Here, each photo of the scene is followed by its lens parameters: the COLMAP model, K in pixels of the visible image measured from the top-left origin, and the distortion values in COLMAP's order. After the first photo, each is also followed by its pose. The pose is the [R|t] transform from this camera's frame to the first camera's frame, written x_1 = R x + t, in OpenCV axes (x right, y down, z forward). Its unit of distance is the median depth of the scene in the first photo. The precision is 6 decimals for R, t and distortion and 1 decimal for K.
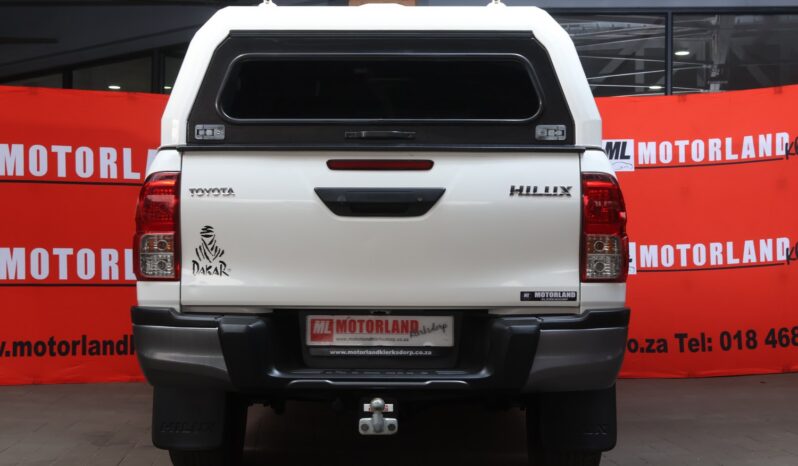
lens RADIAL K [[1265.0, 0, 399.0], [0, 1265.0, 233.0], [0, 0, 1]] dist [0.010037, 0.108859]
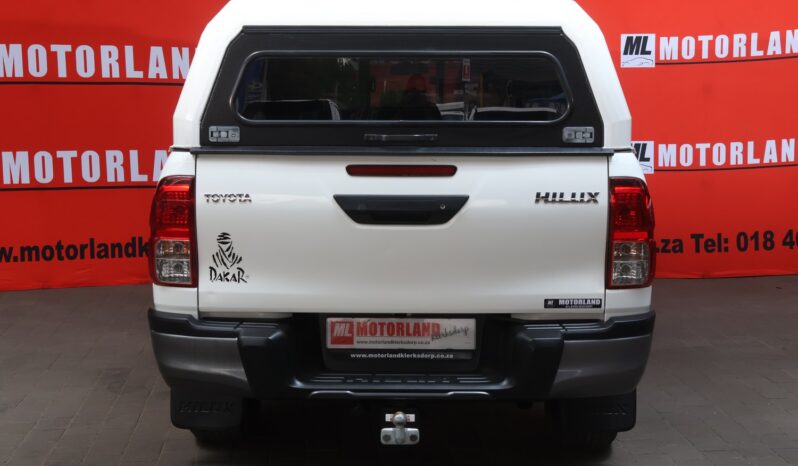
lens RADIAL K [[1287.1, 0, 399.0], [0, 1287.1, 233.0], [0, 0, 1]] dist [0.012401, 0.058128]
pose [[0.999998, -0.000130, -0.002046, -0.014497], [0.000449, 0.987637, 0.156759, -0.157813], [0.002000, -0.156760, 0.987635, 0.020787]]
